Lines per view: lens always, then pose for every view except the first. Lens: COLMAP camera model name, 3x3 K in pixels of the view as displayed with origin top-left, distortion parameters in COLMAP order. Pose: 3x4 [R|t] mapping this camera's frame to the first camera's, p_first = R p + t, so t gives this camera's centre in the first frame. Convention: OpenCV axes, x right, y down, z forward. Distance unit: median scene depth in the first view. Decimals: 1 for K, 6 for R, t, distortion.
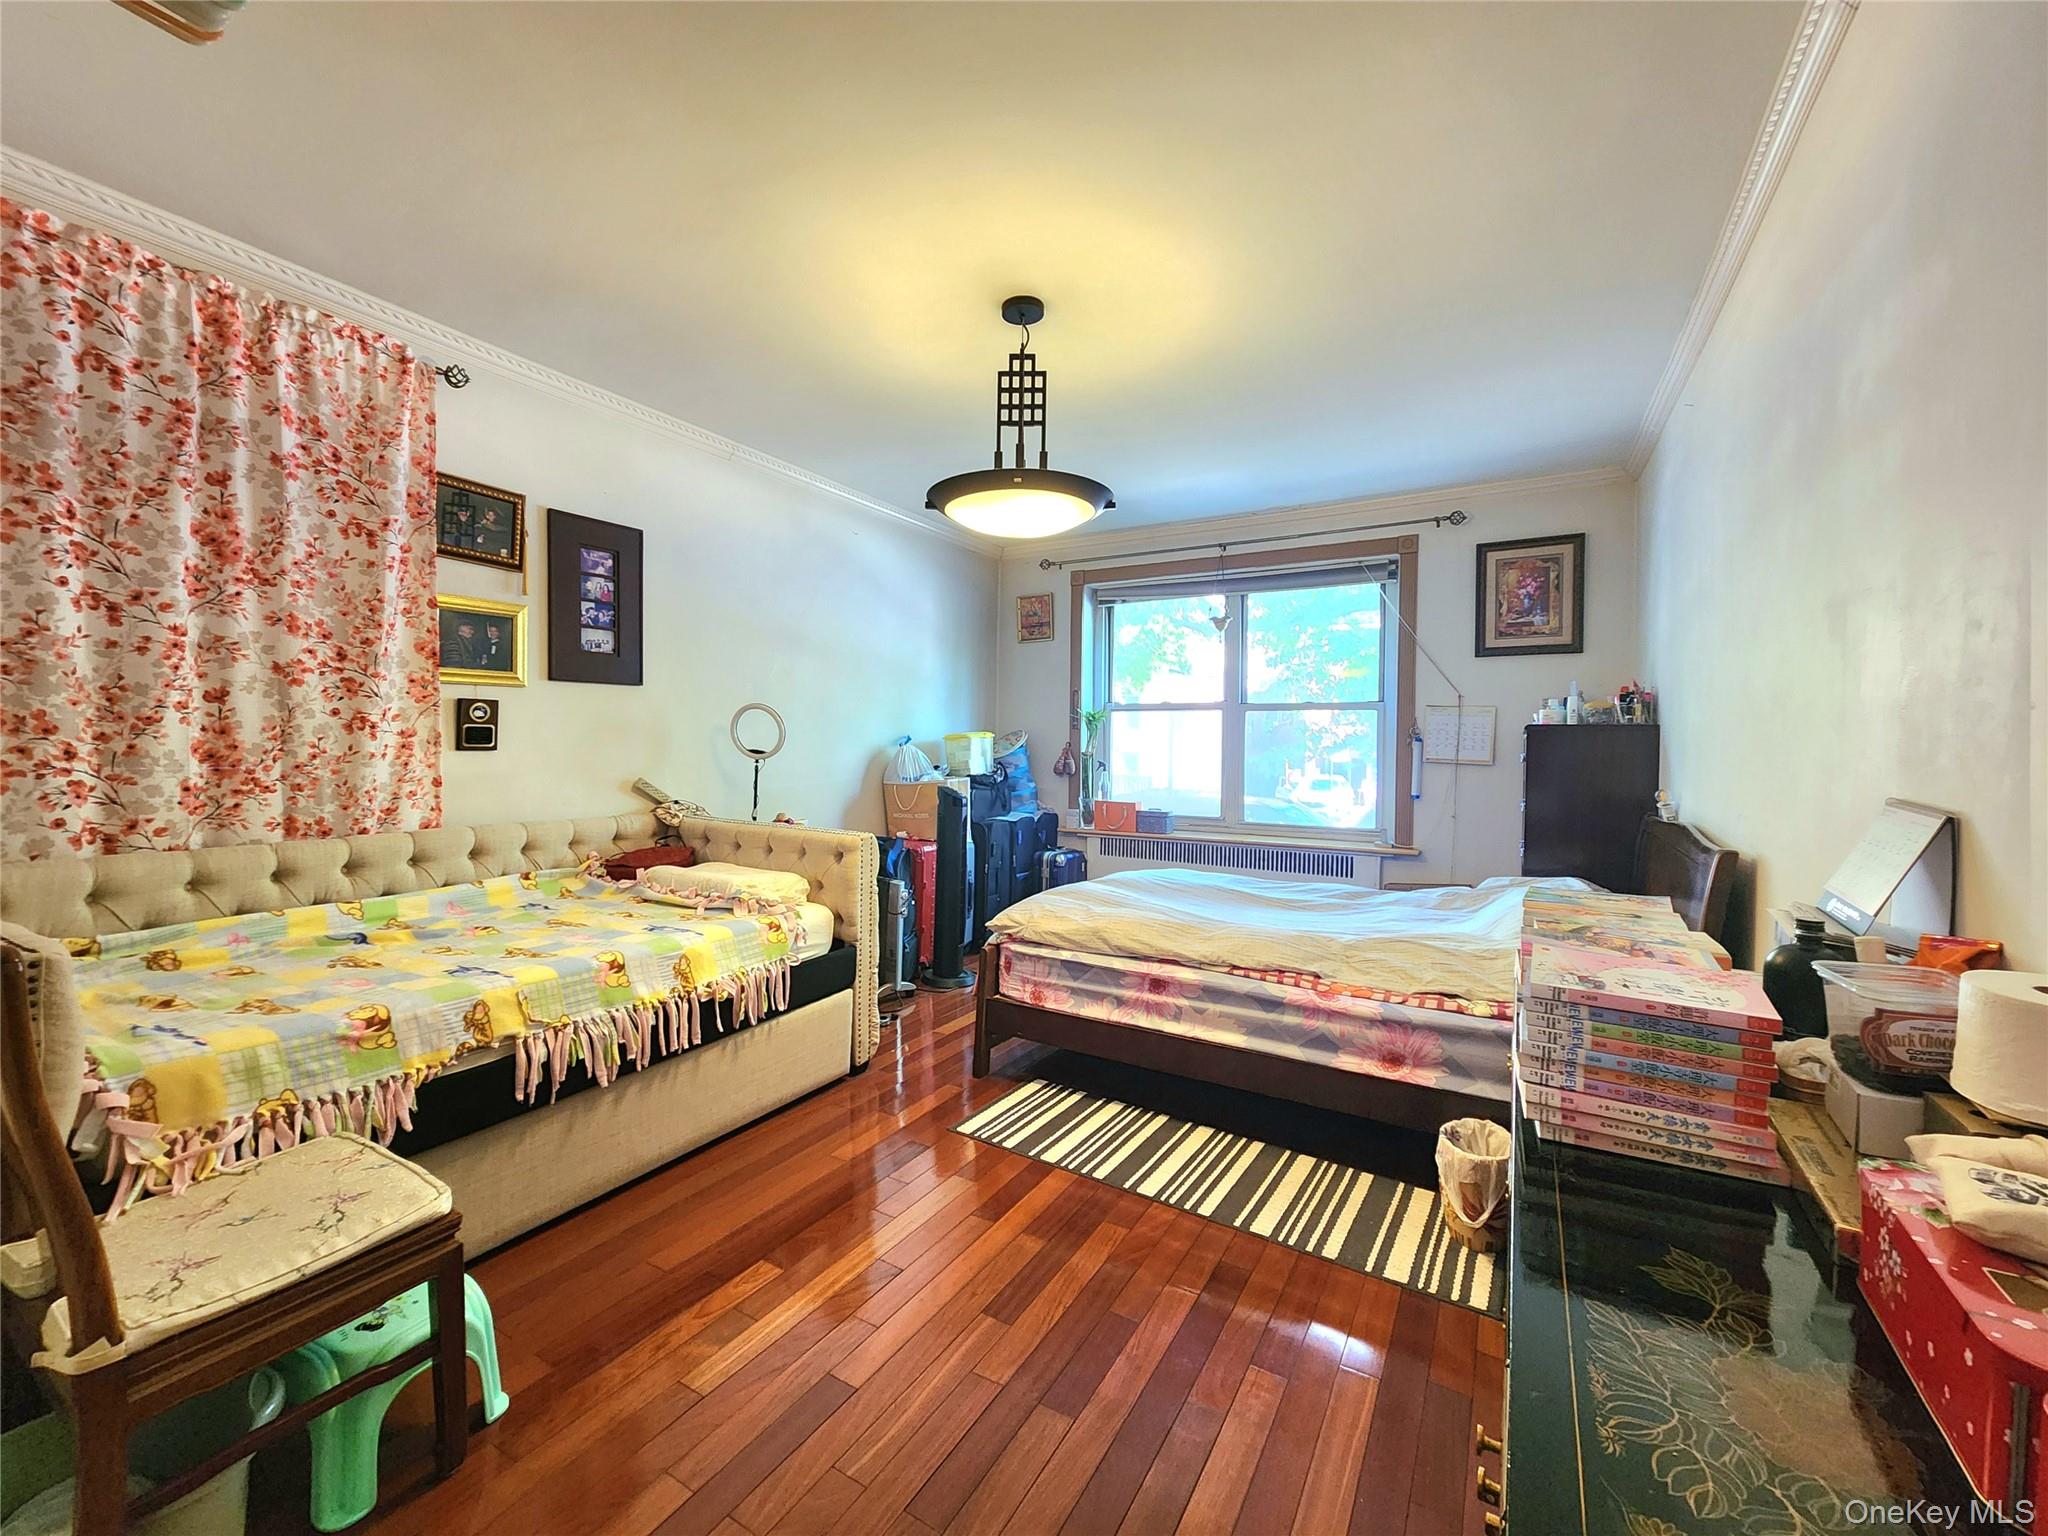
lens RADIAL K [[836.3, 0, 1011.1], [0, 836.3, 755.8], [0, 0, 1]] dist [0.000064, 0.000676]
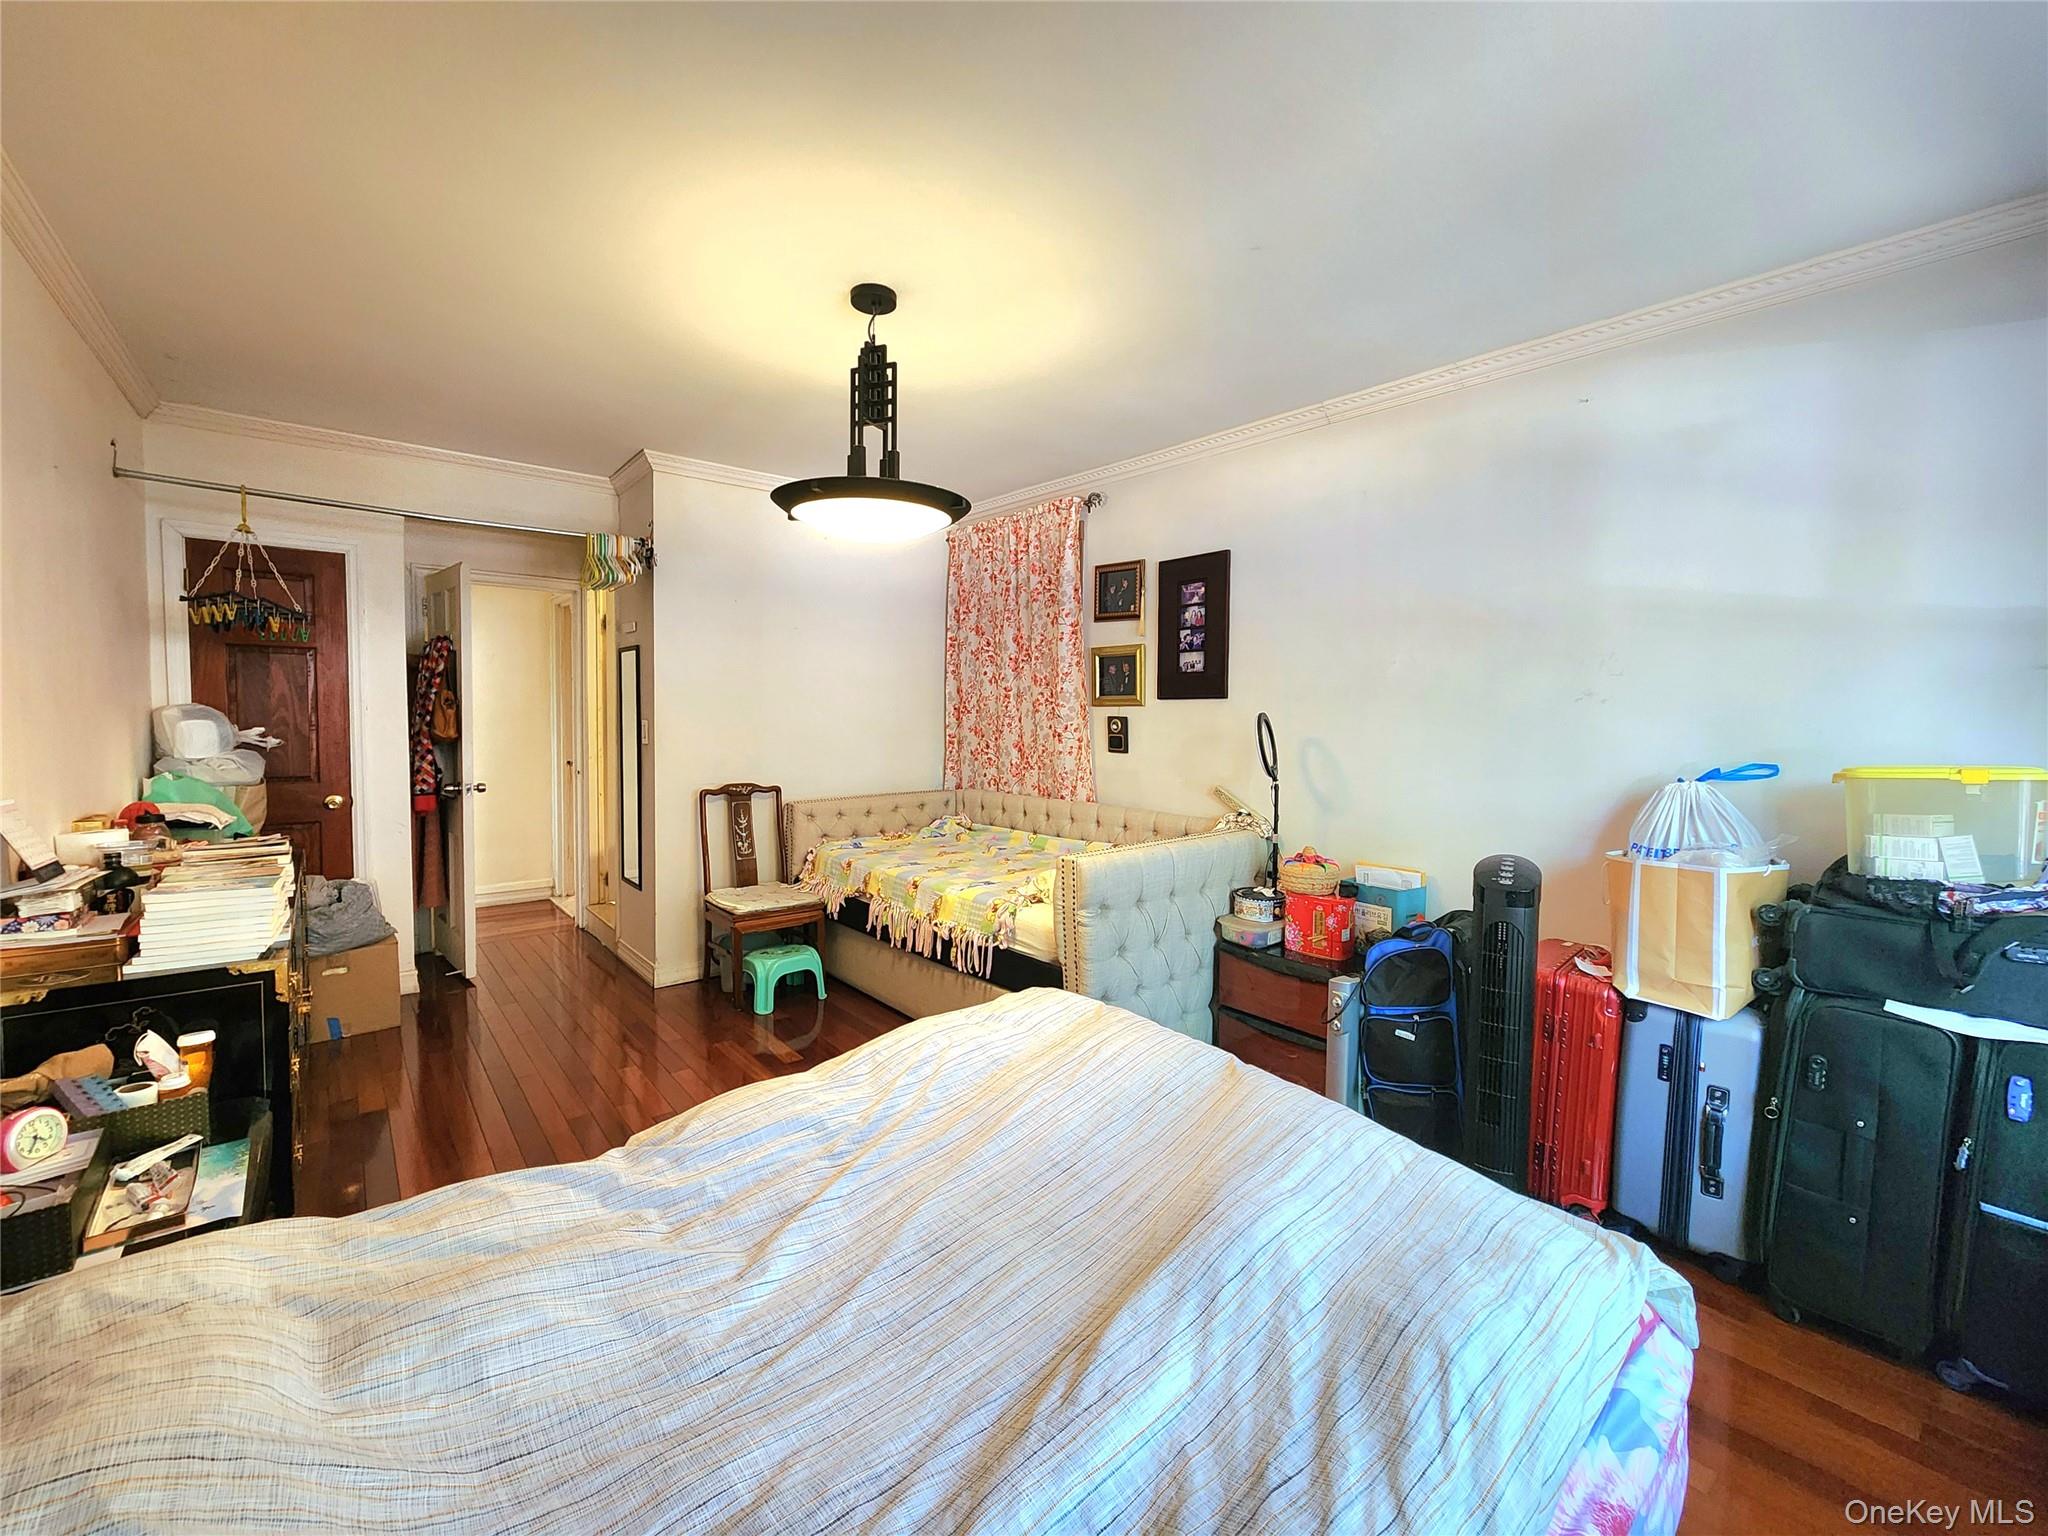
lens RADIAL K [[832.9, 0, 1011.5], [0, 832.9, 760.2], [0, 0, 1]] dist [-0.000292, 0.000174]
pose [[-0.323266, 0.041825, -0.945383, 0.740276], [-0.030284, 0.998054, 0.054510, -0.063816], [0.945823, 0.046252, -0.321370, 1.257038]]
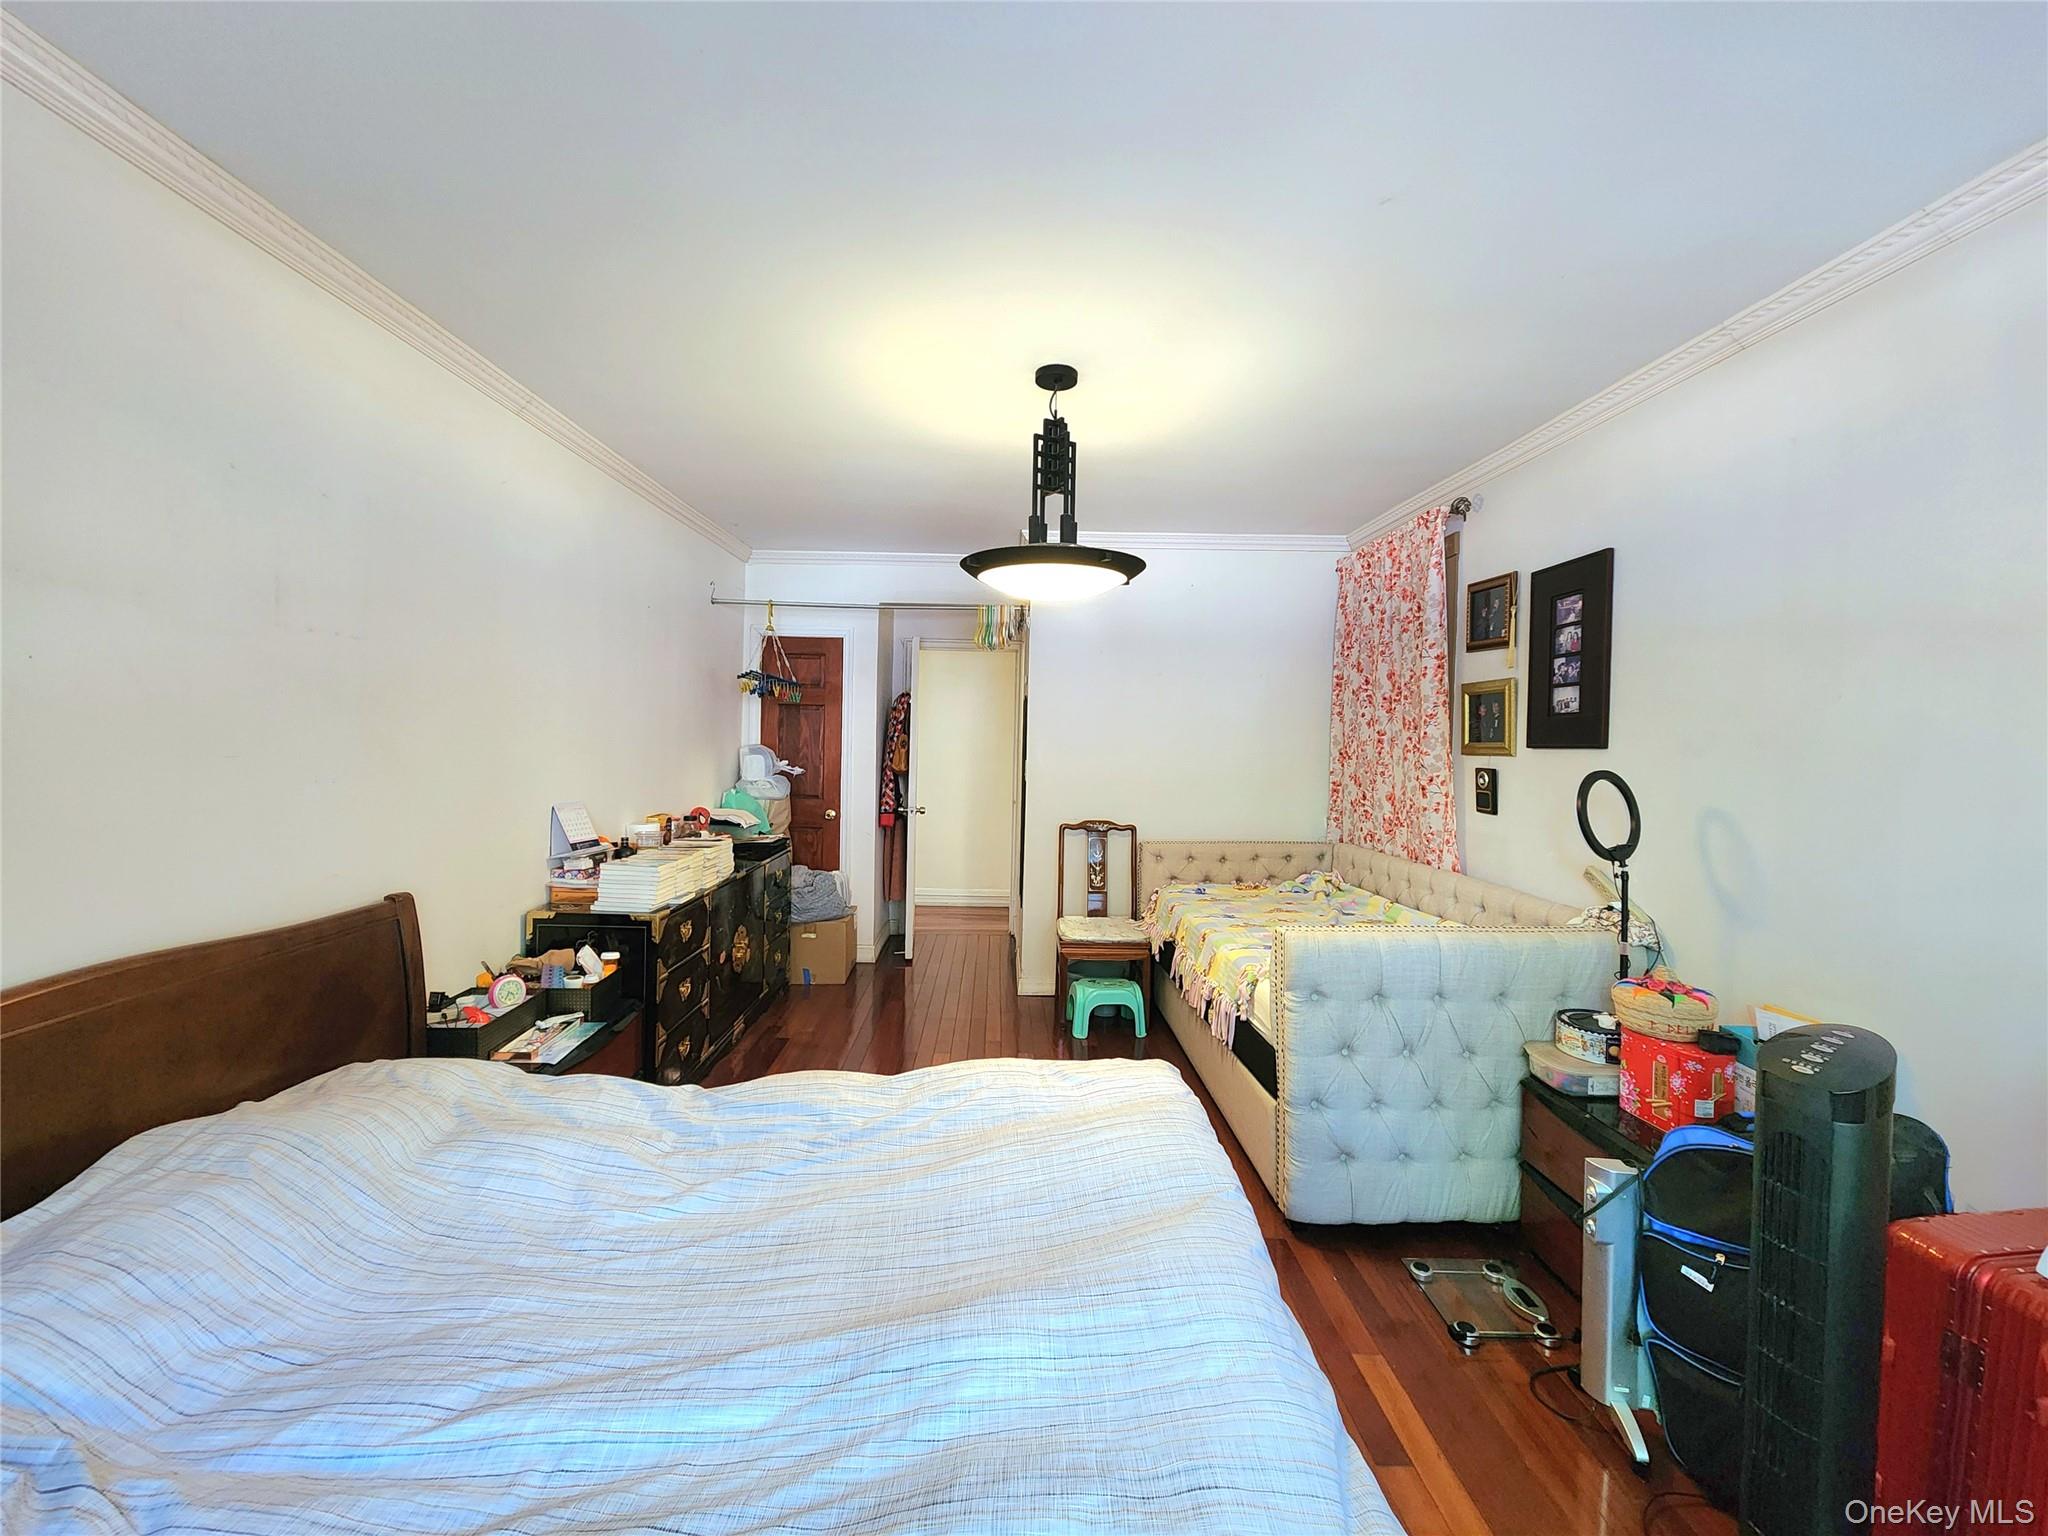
lens RADIAL K [[834.2, 0, 1012.1], [0, 834.2, 759.0], [0, 0, 1]] dist [0.000628, -0.000381]
pose [[-0.844073, -0.013268, -0.536064, 0.504237], [-0.037229, 0.998732, 0.033901, -0.092454], [0.534935, 0.048573, -0.843496, 1.574462]]
